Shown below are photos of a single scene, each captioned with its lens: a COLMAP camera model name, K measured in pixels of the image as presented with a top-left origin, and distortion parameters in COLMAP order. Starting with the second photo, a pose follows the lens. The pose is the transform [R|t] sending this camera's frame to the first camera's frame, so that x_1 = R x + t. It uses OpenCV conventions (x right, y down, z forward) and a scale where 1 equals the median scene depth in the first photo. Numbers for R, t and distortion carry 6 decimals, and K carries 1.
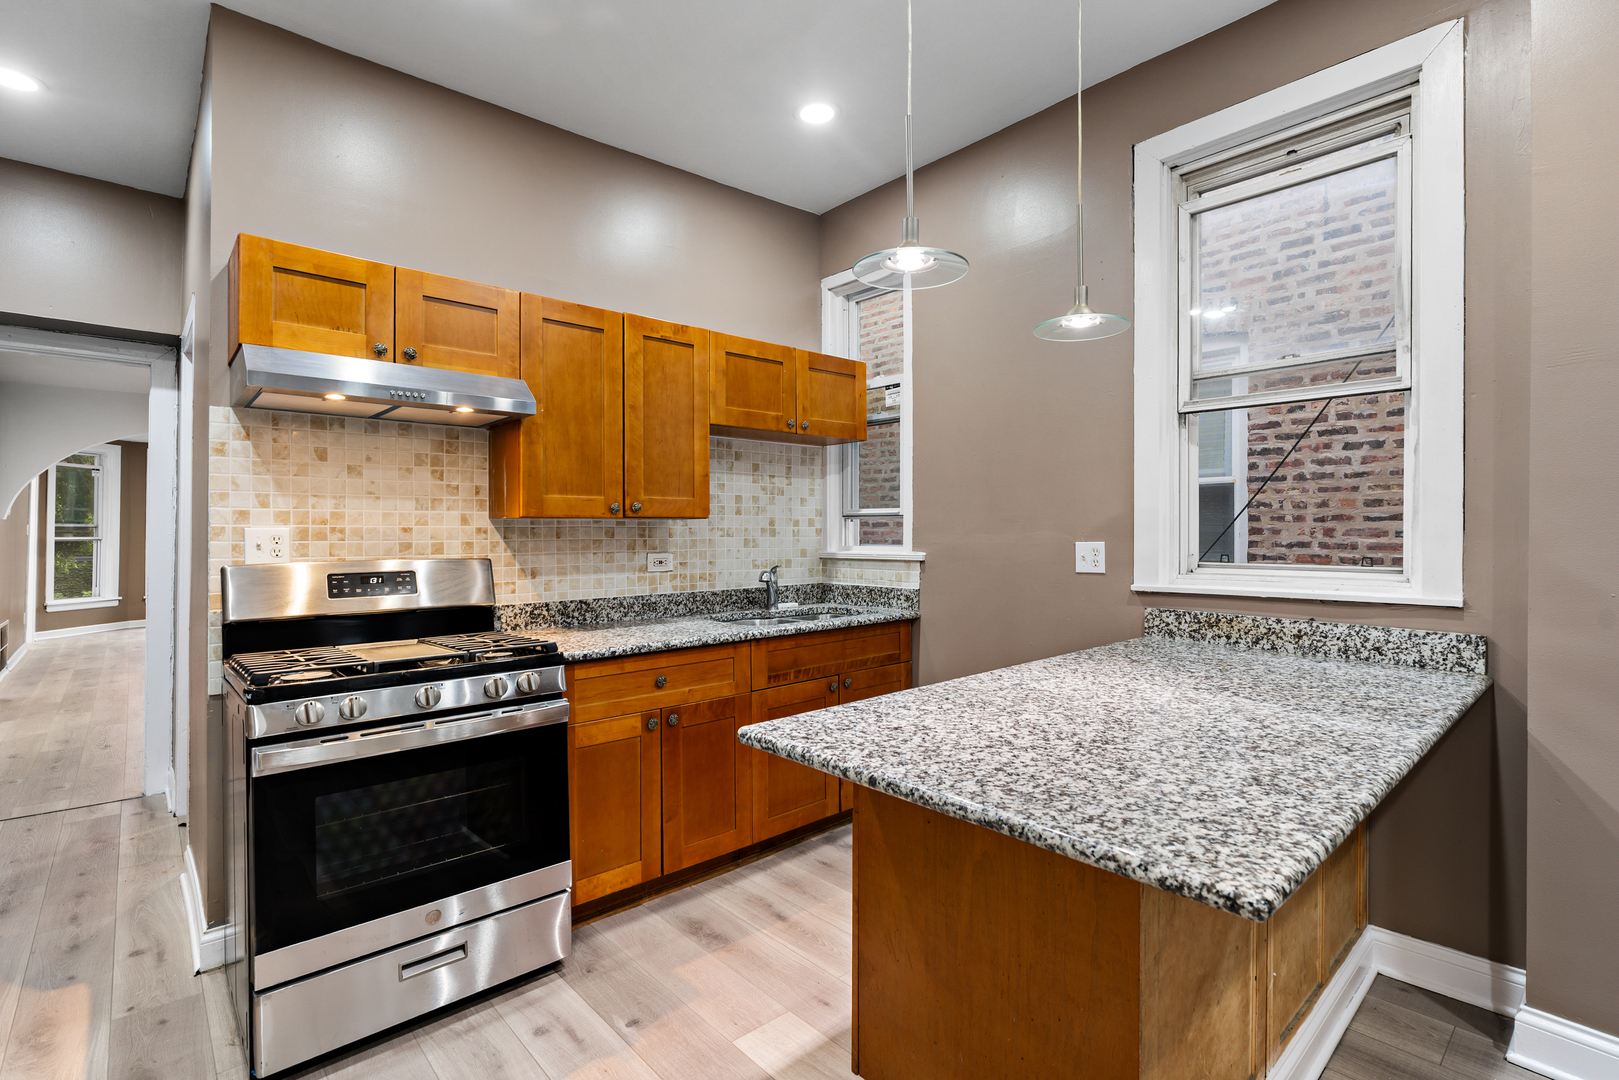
lens RADIAL K [[754.9, 0, 806.6], [0, 754.9, 538.0], [0, 0, 1]] dist [-0.006207, 0.002050]
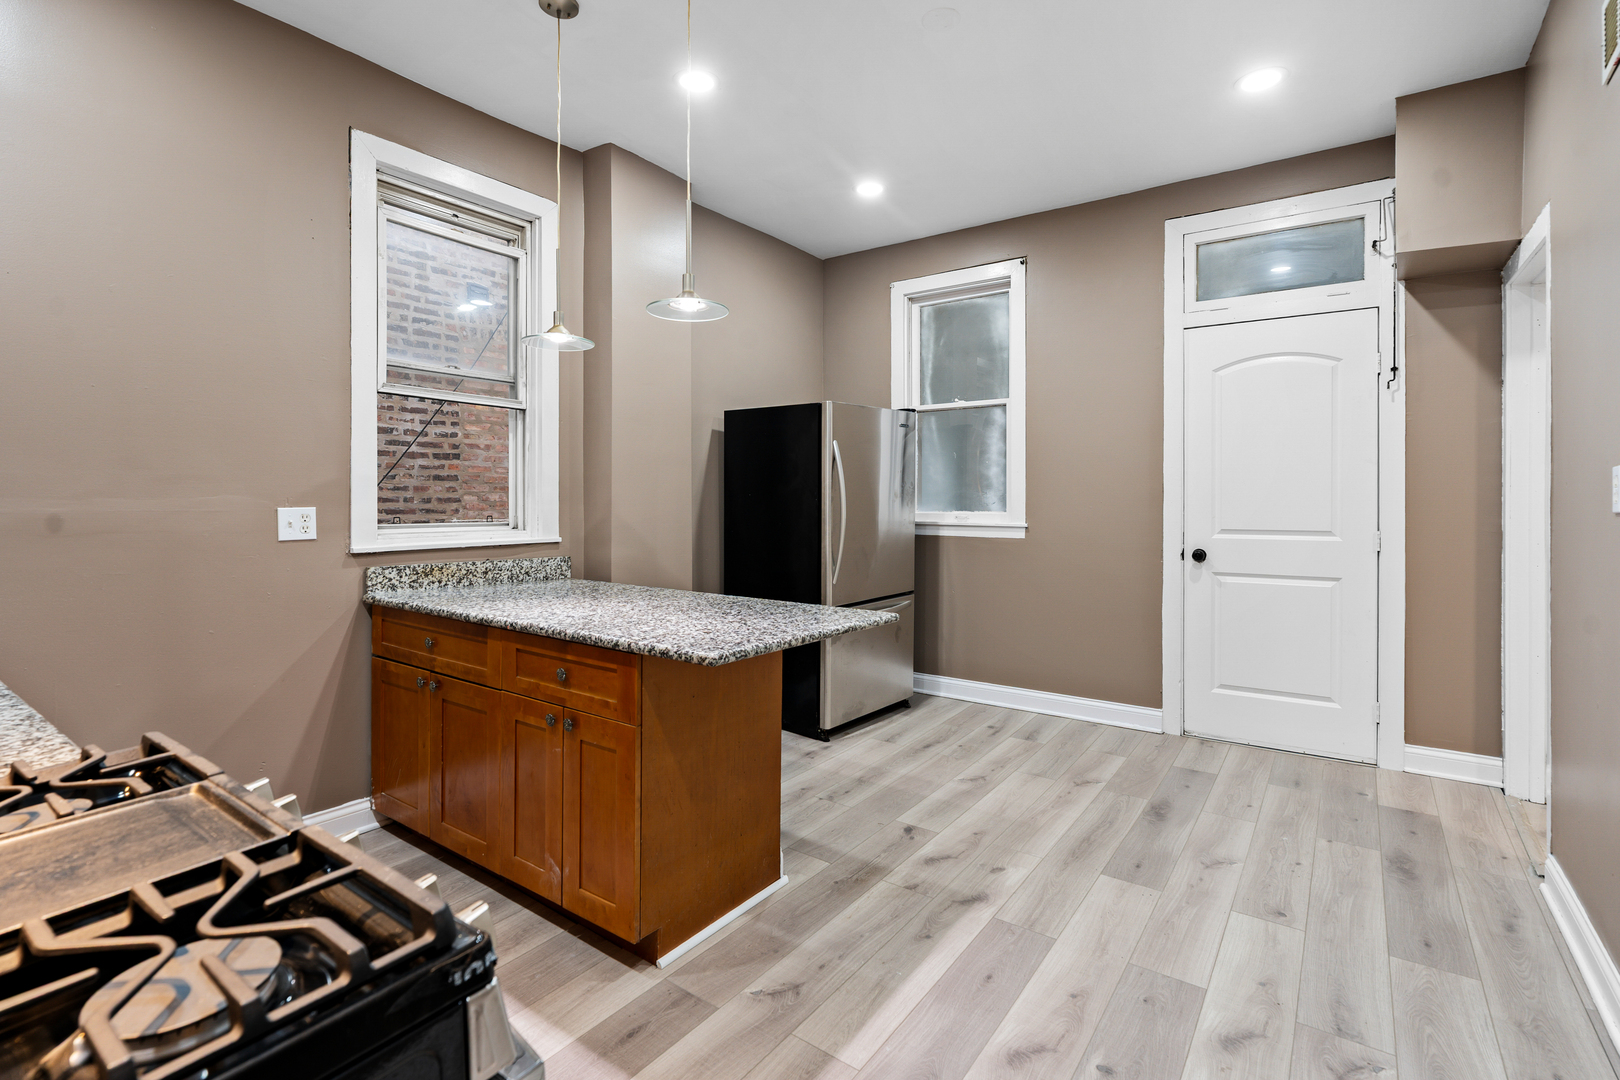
lens RADIAL K [[755.4, 0, 808.3], [0, 755.4, 504.3], [0, 0, 1]] dist [-0.006207, 0.002050]
pose [[-0.206086, -0.003214, 0.978529, -0.698305], [0.003358, 0.999986, 0.003991, -0.000409], [-0.978528, 0.004108, -0.206072, 0.575407]]
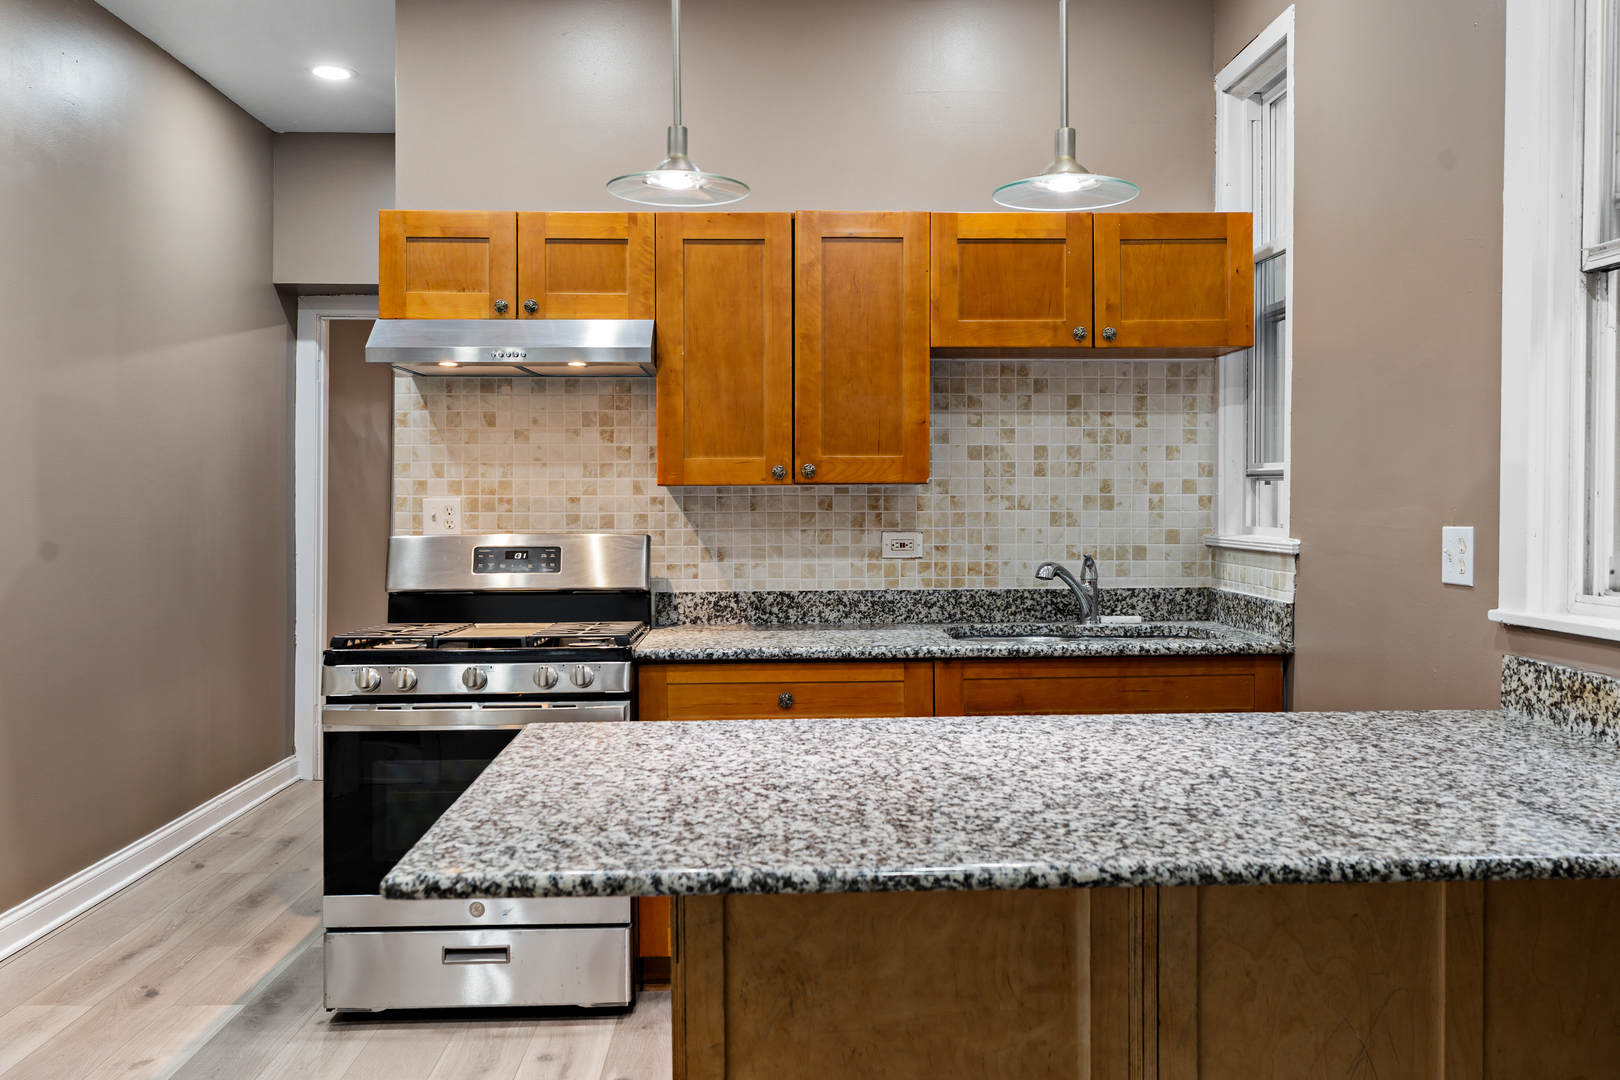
lens RADIAL K [[1313.1, 0, 813.7], [0, 1313.1, 528.1], [0, 0, 1]] dist [0.004149, 0.004201]
pose [[0.771067, 0.017220, -0.636521, 0.625388], [-0.004644, 0.999760, 0.021421, -0.011616], [0.636737, -0.013561, 0.770962, -0.002931]]
